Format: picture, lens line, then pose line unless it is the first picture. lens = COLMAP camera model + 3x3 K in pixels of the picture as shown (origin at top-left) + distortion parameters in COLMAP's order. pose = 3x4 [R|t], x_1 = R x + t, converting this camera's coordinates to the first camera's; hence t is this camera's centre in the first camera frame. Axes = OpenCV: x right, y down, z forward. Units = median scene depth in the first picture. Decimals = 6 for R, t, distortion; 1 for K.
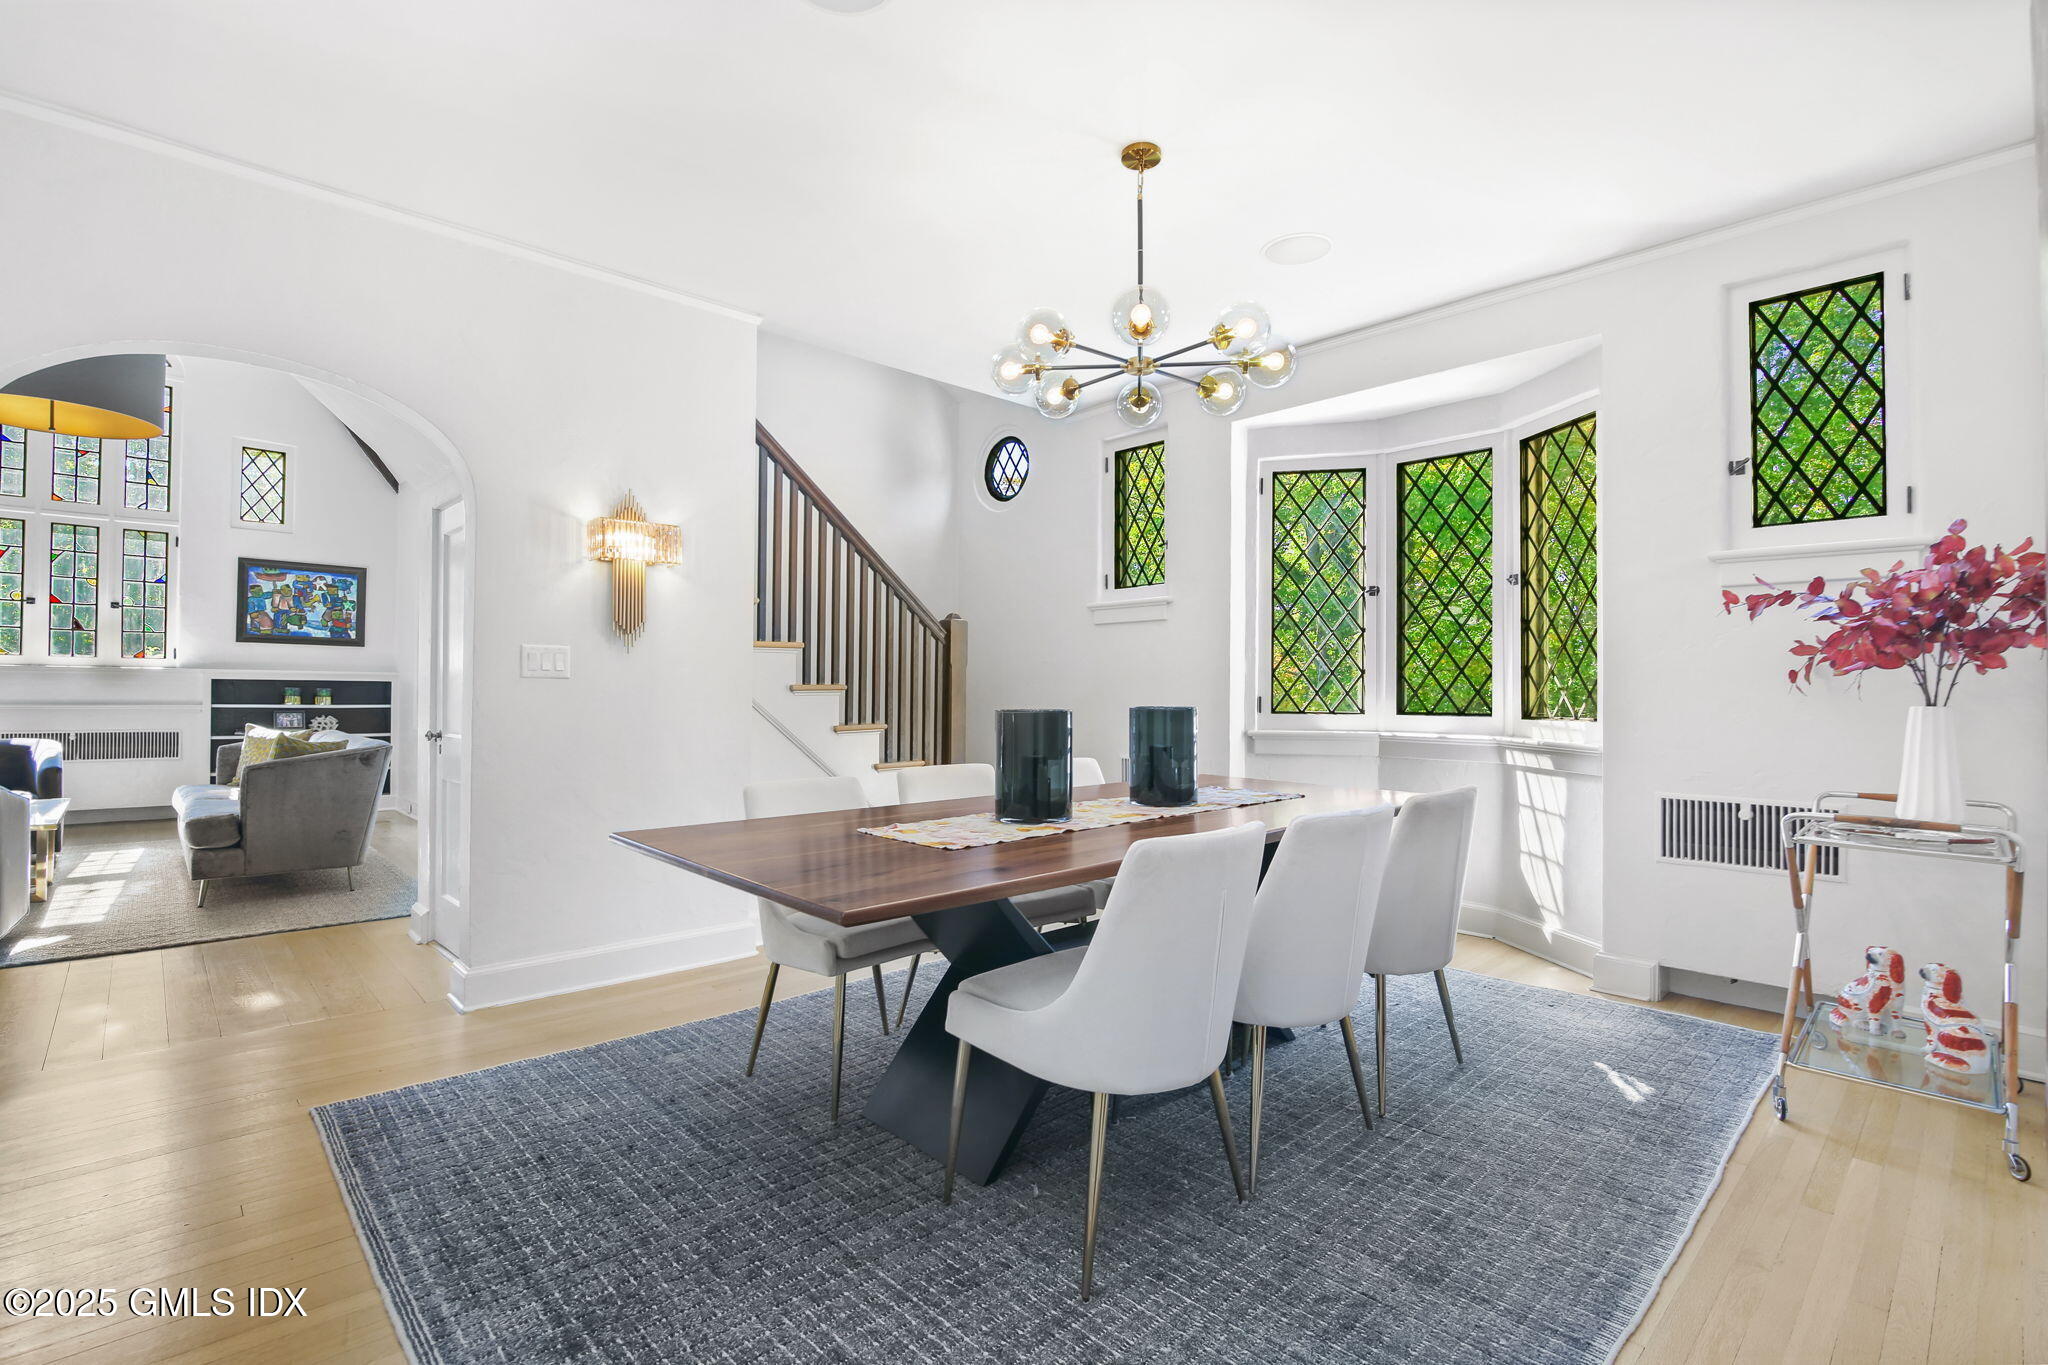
lens RADIAL K [[948.0, 0, 1029.1], [0, 948.0, 678.9], [0, 0, 1]] dist [-0.015955, -0.000603]
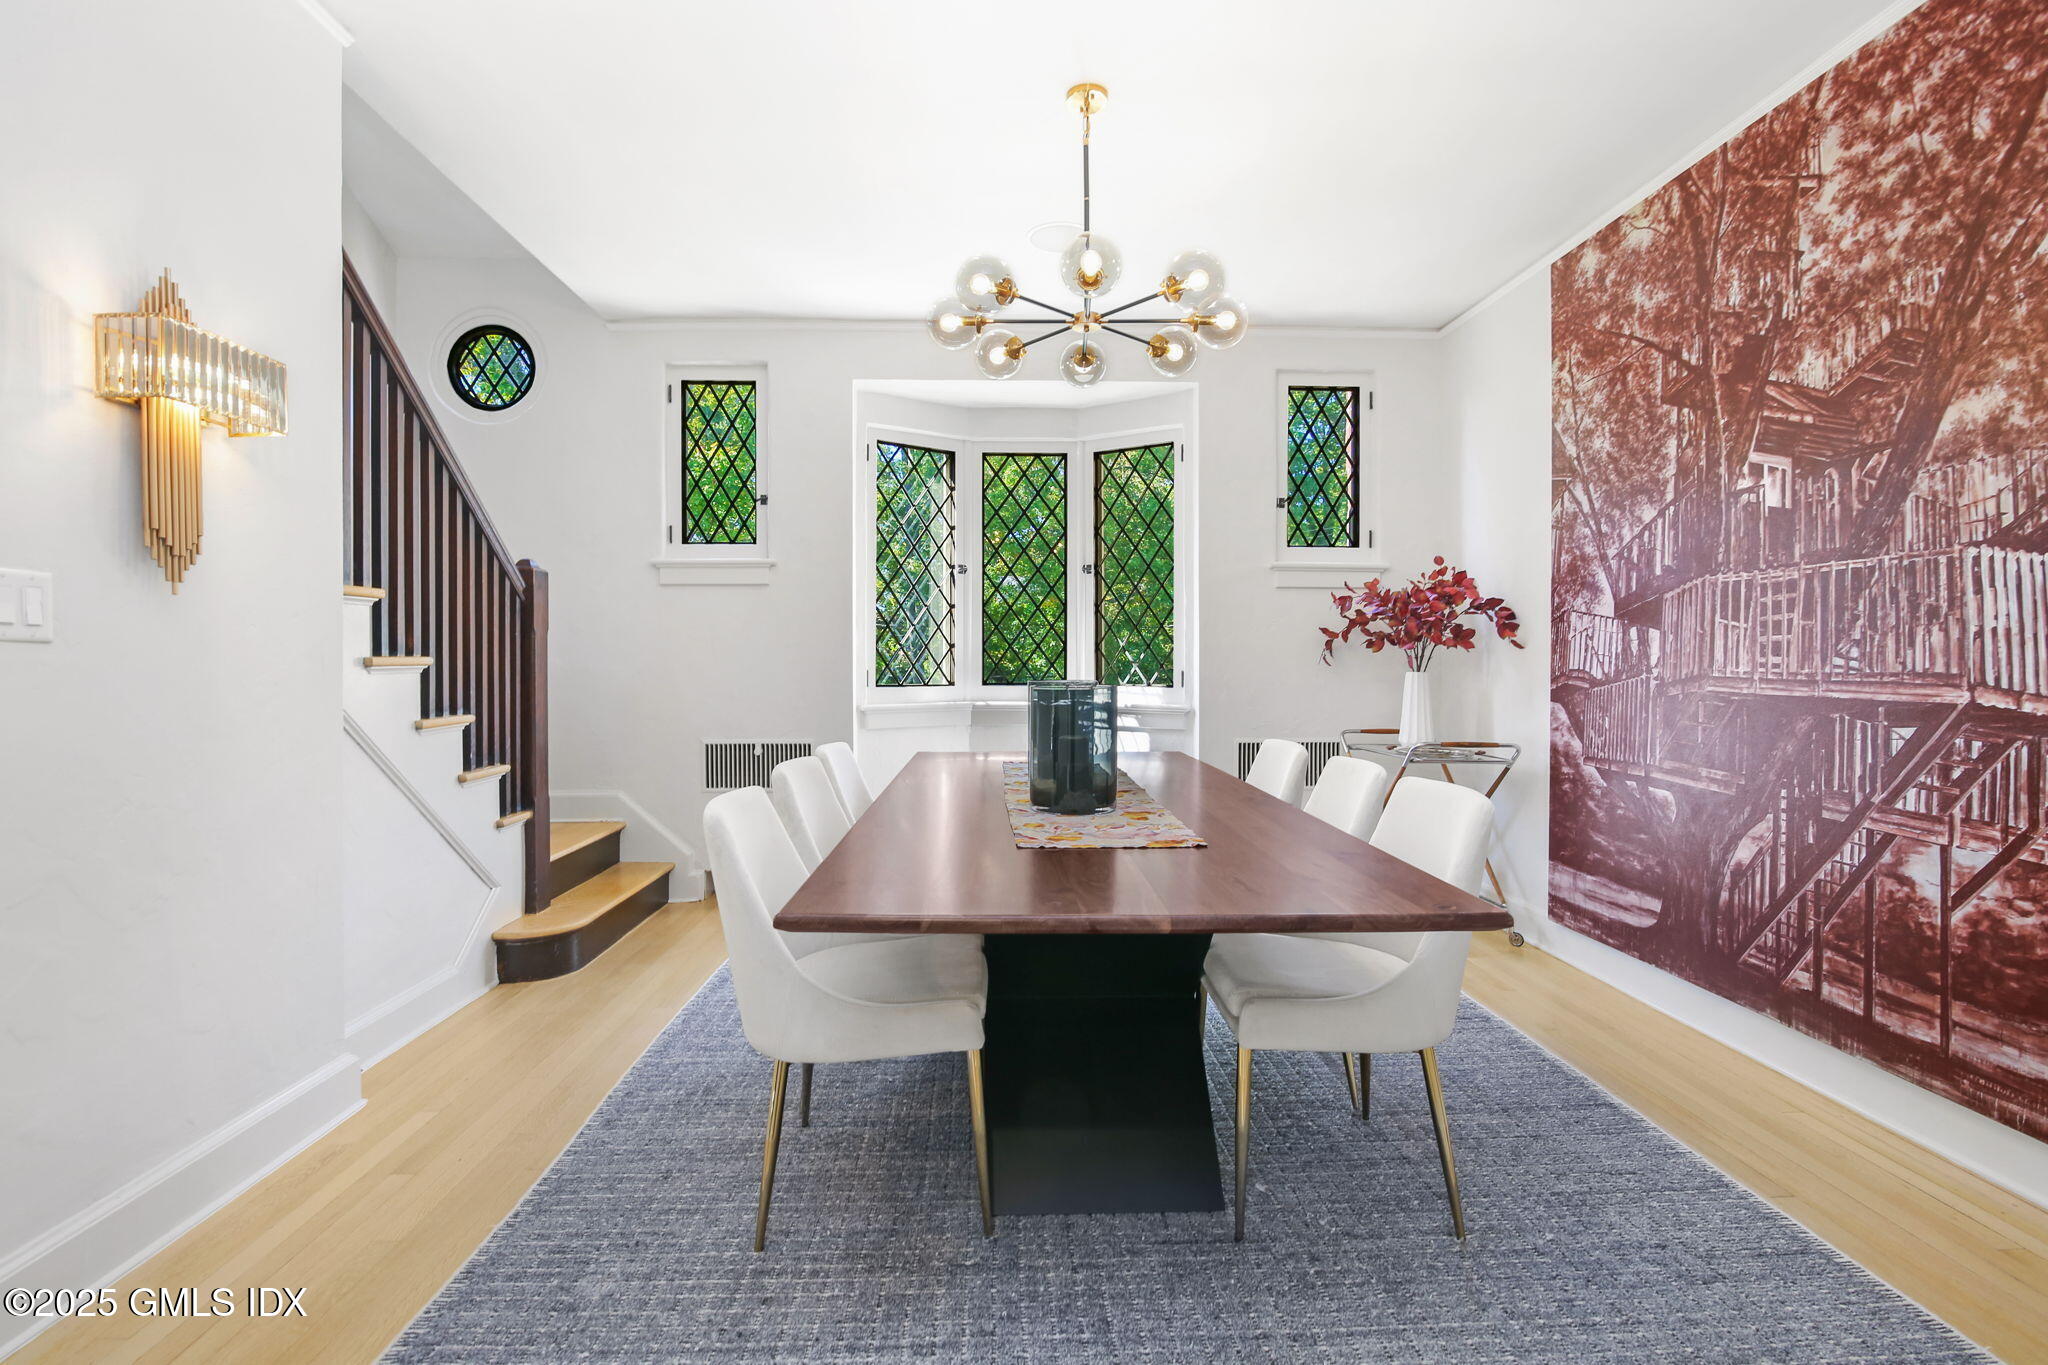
lens RADIAL K [[933.9, 0, 1018.3], [0, 933.9, 675.0], [0, 0, 1]] dist [-0.013641, 0.000220]
pose [[0.662824, -0.012299, 0.748674, -0.449783], [-0.005823, 0.999750, 0.021579, 0.002799], [-0.748753, -0.018662, 0.662587, 0.301750]]
